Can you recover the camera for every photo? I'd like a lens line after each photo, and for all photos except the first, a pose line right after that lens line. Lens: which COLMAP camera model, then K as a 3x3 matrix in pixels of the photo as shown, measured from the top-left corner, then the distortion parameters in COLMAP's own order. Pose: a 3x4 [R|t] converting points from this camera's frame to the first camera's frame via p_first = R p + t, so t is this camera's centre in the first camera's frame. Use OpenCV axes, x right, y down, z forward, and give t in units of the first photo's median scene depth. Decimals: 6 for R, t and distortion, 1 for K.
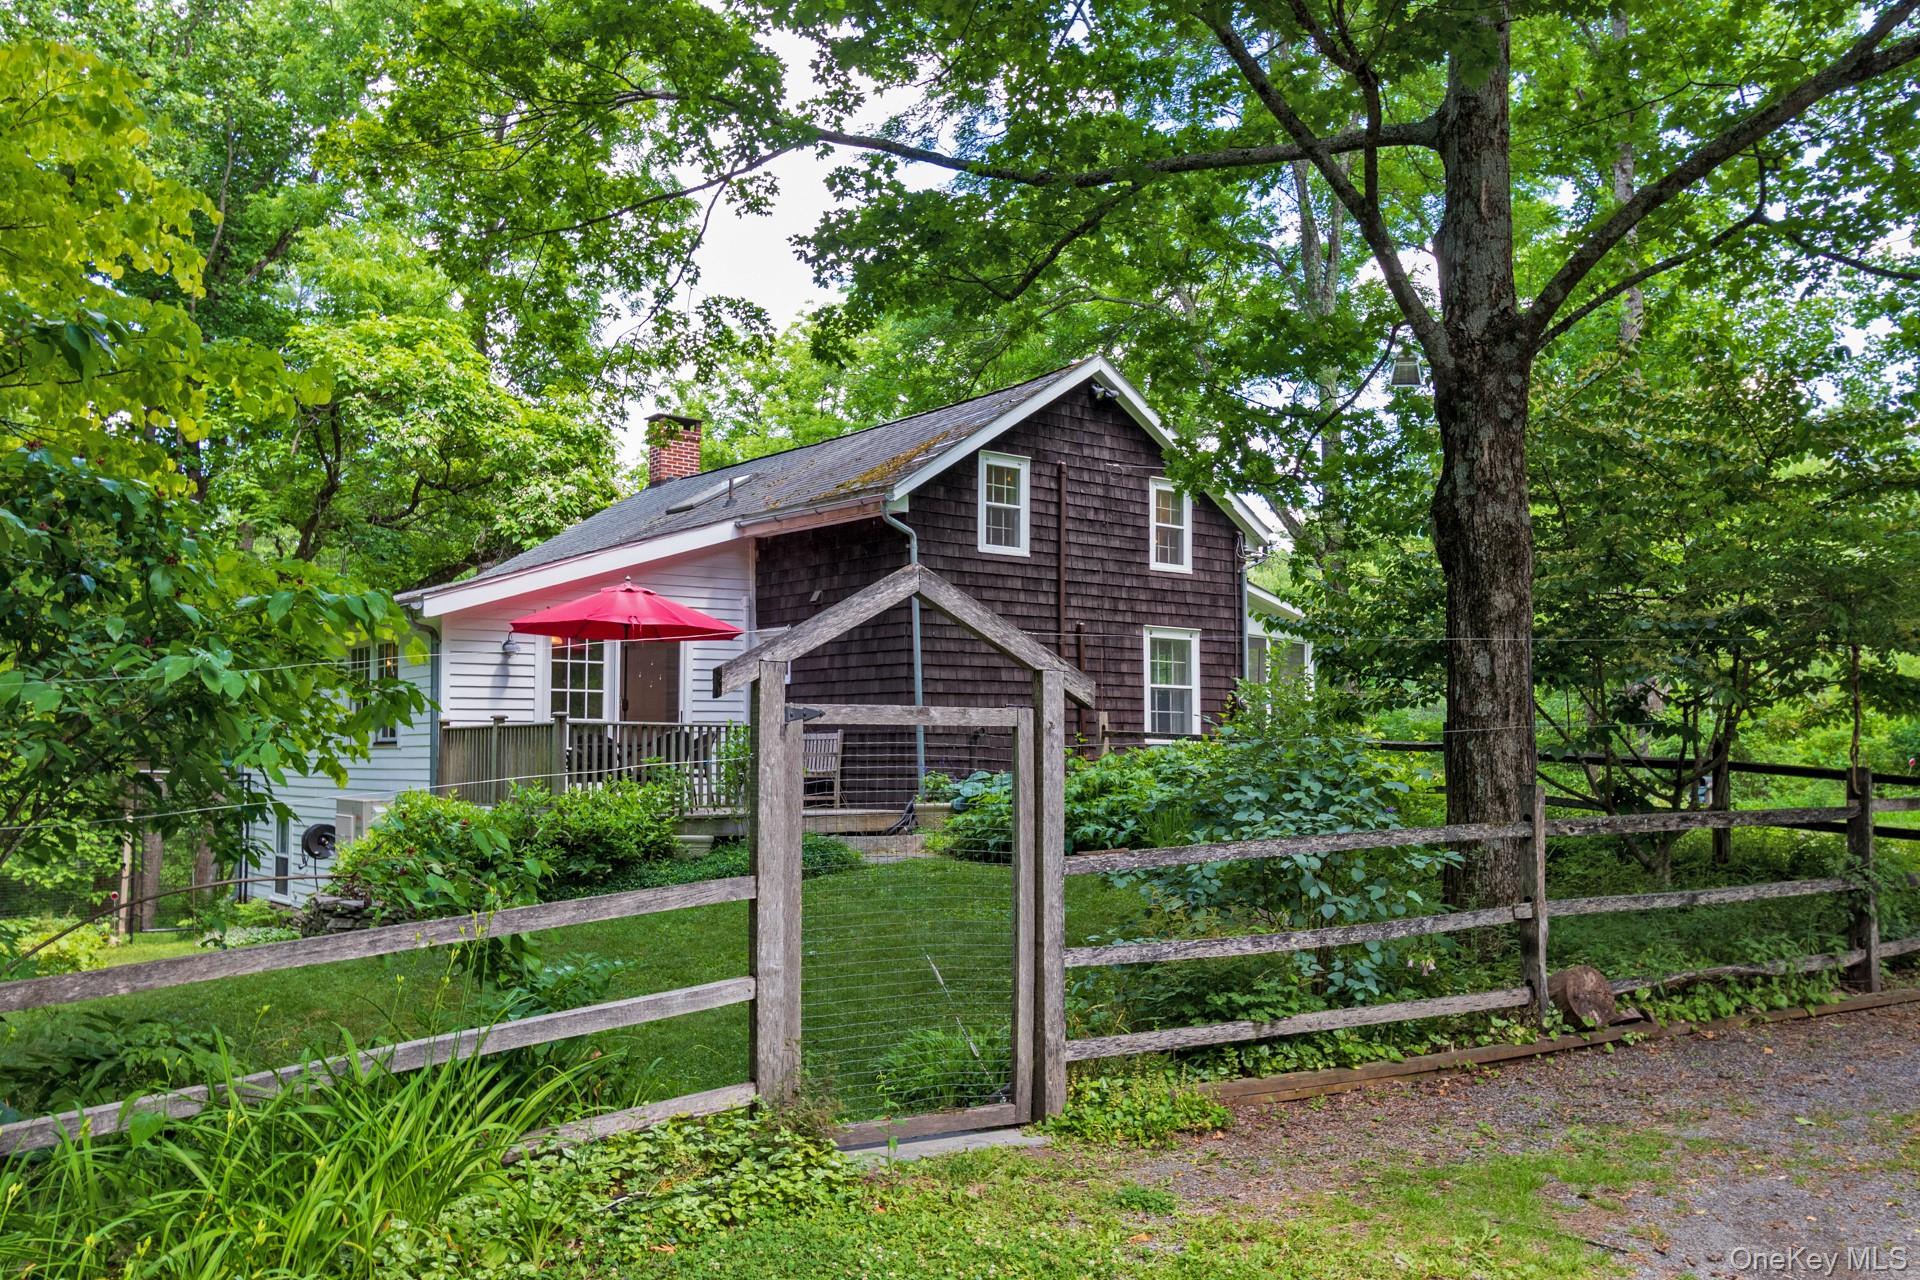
lens RADIAL K [[1610.7, 0, 960.0], [0, 1610.7, 640.0], [0, 0, 1]] dist [0.004272, 0.000971]
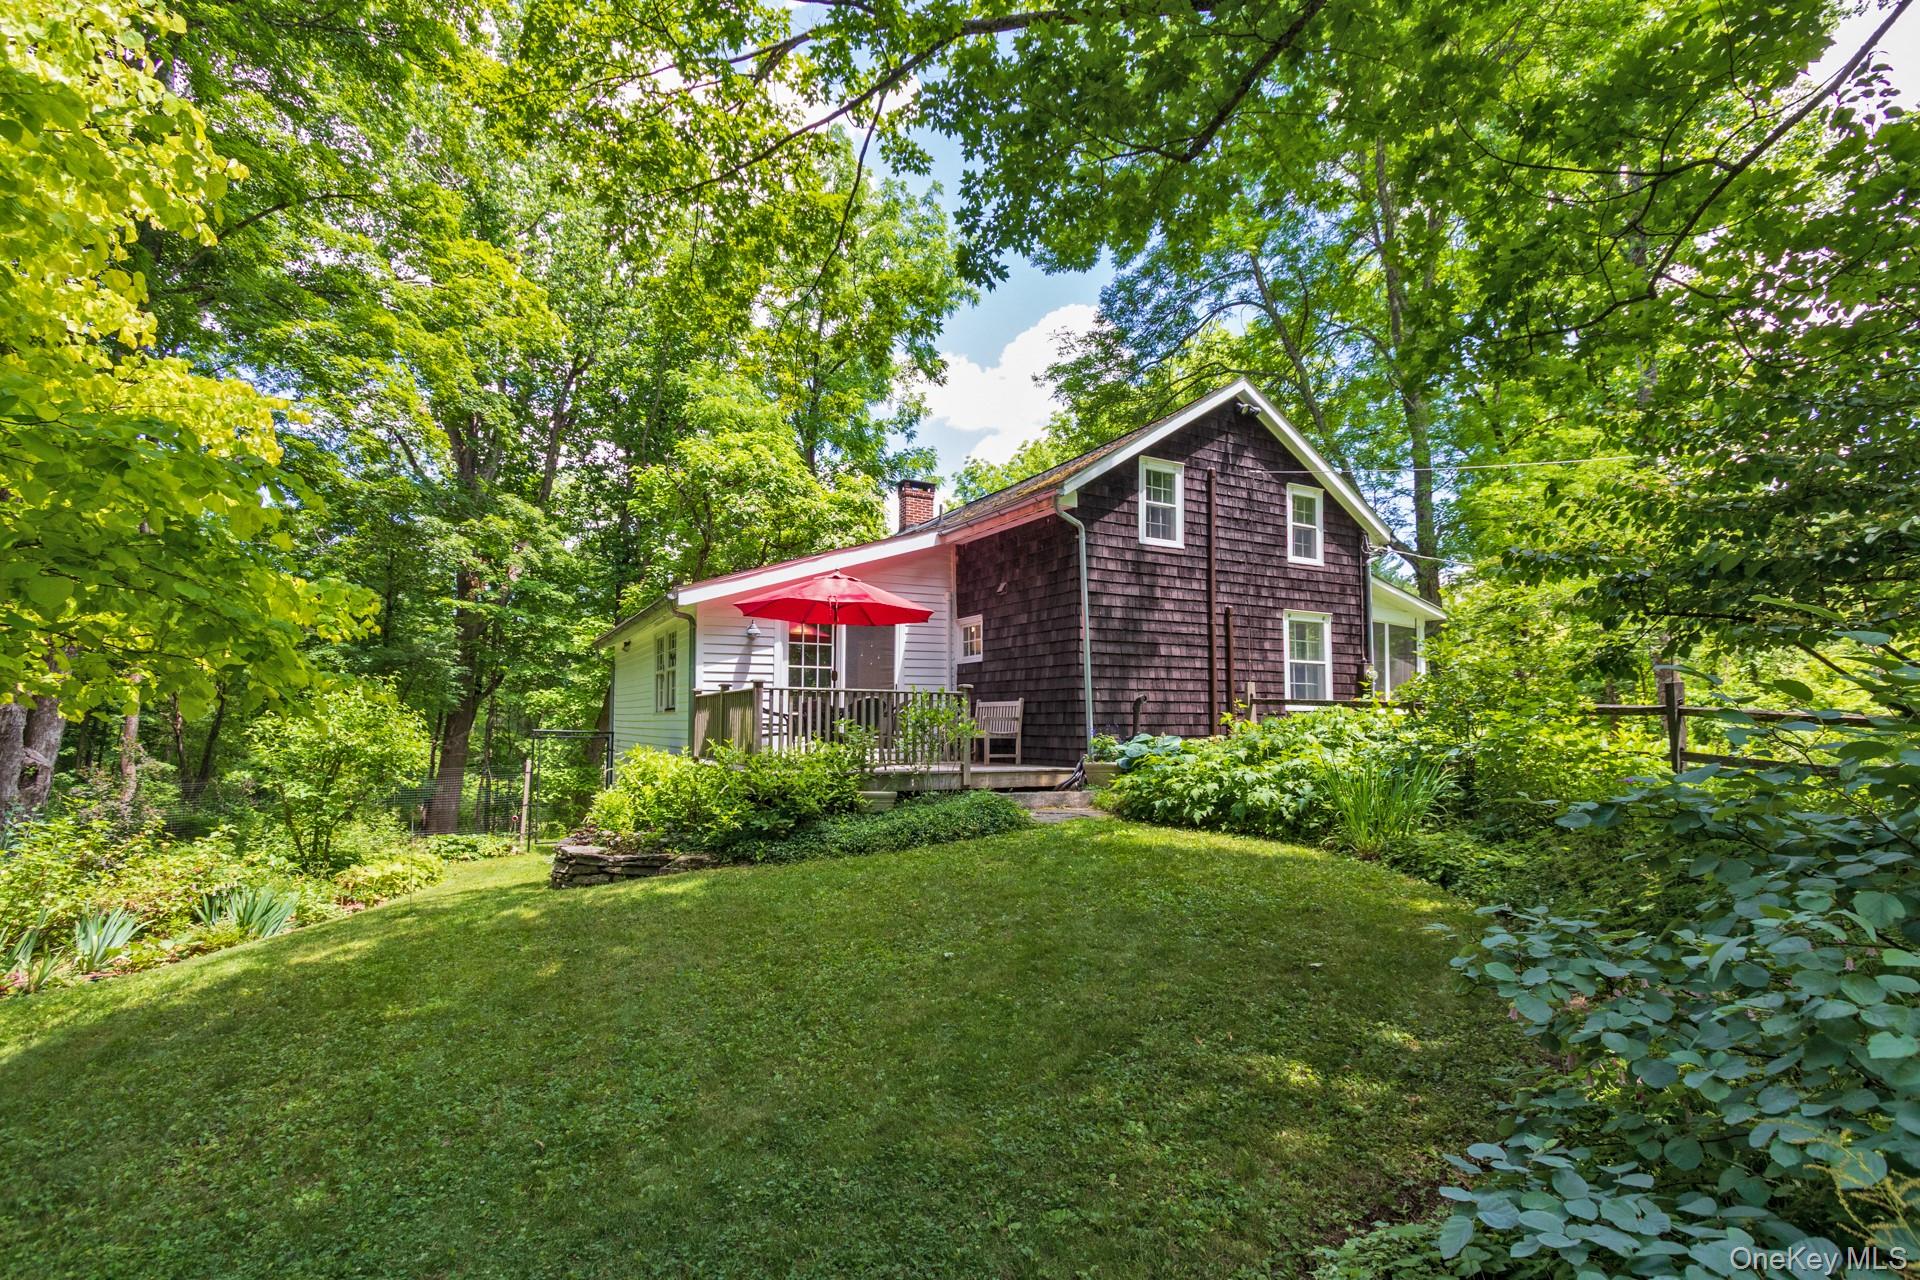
lens RADIAL K [[969.5, 0, 949.0], [0, 969.5, 666.3], [0, 0, 1]] dist [-0.001357, -0.000300]
pose [[0.984733, -0.006917, -0.173932, -0.002573], [0.009268, 0.999876, 0.012709, 0.022350], [0.173822, -0.014127, 0.984676, 0.283926]]
